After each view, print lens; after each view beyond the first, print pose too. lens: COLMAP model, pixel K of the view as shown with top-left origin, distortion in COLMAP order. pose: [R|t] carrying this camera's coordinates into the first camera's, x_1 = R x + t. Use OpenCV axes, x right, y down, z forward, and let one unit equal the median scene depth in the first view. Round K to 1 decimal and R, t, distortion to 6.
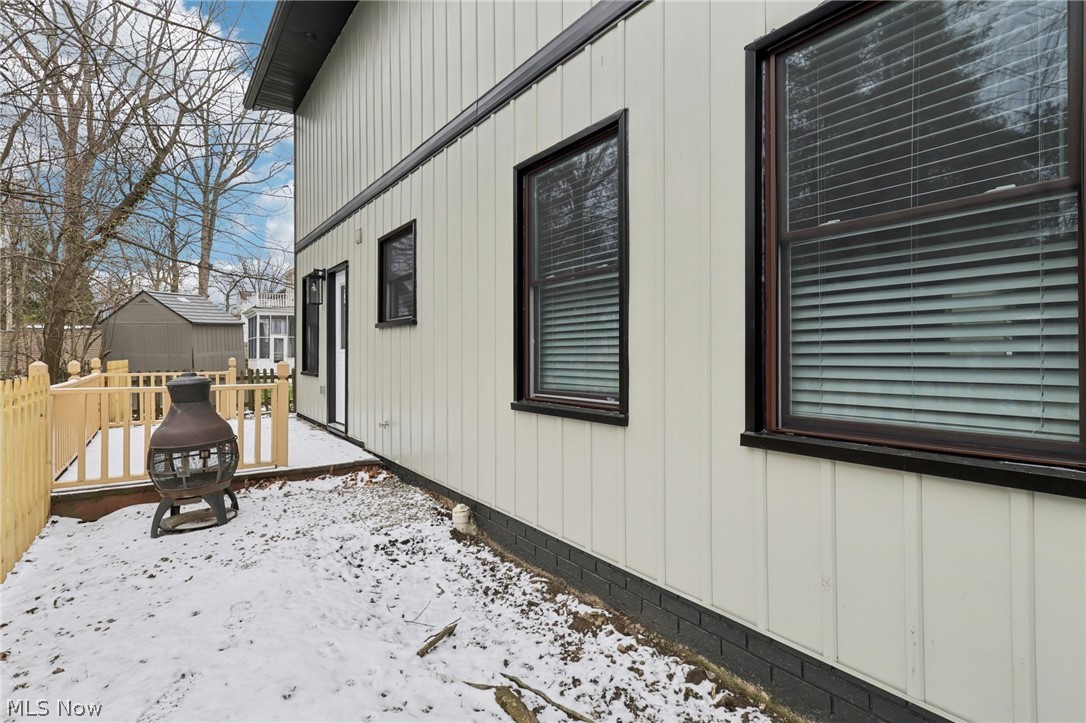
lens RADIAL K [[507.8, 0, 541.4], [0, 507.8, 355.4], [0, 0, 1]] dist [0.002664, 0.000788]
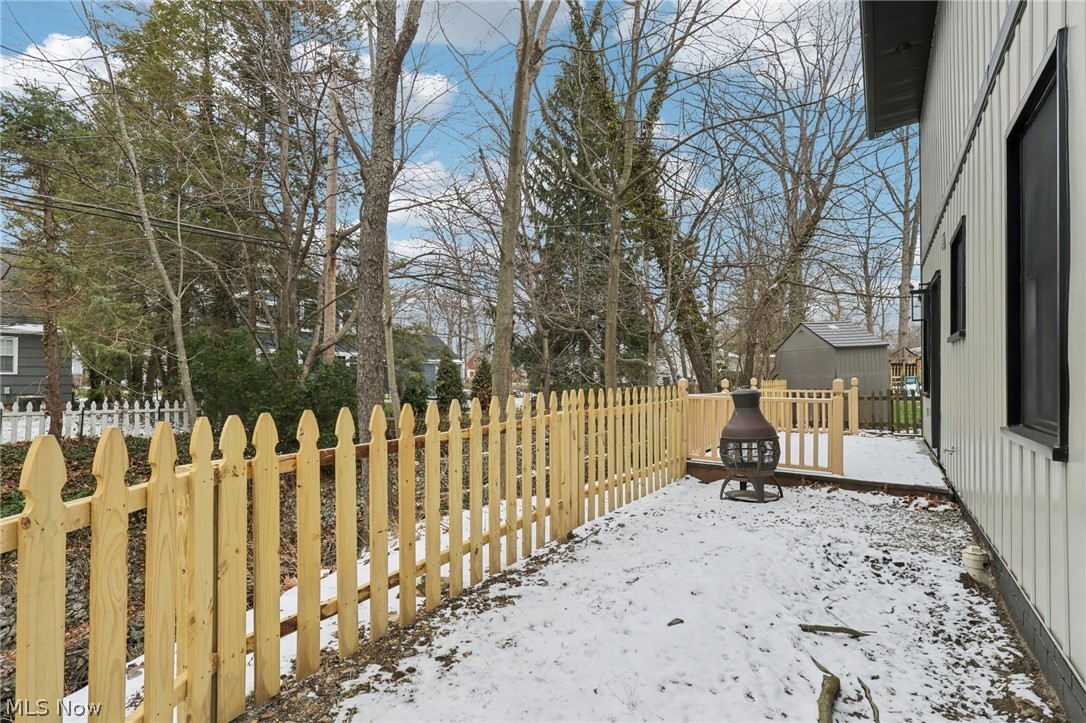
lens RADIAL K [[507.8, 0, 540.0], [0, 507.8, 379.0], [0, 0, 1]] dist [0.002664, 0.000788]
pose [[0.328853, 0.001127, -0.944381, 0.404579], [-0.000769, 0.999999, 0.000926, 0.013739], [0.944381, 0.000422, 0.328853, 0.034742]]
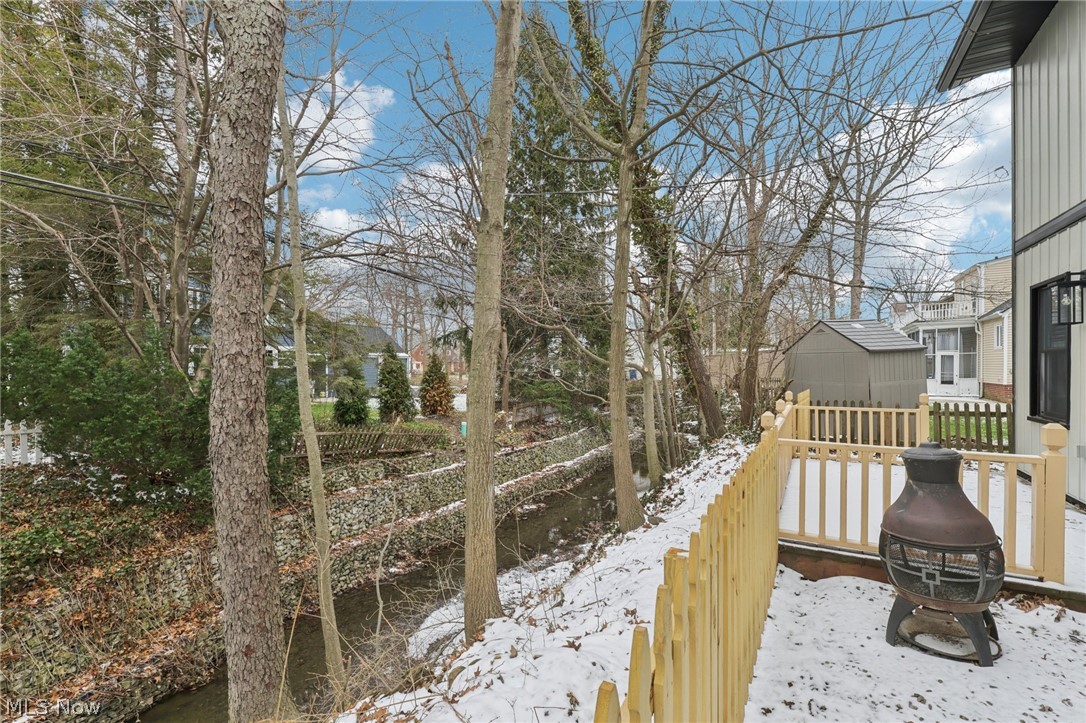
lens RADIAL K [[507.8, 0, 540.7], [0, 507.8, 370.9], [0, 0, 1]] dist [0.002664, 0.000788]
pose [[0.426310, 0.003545, -0.904570, -0.243430], [0.000256, 0.999992, 0.004039, -0.078181], [0.904577, -0.001953, 0.426306, 0.132719]]
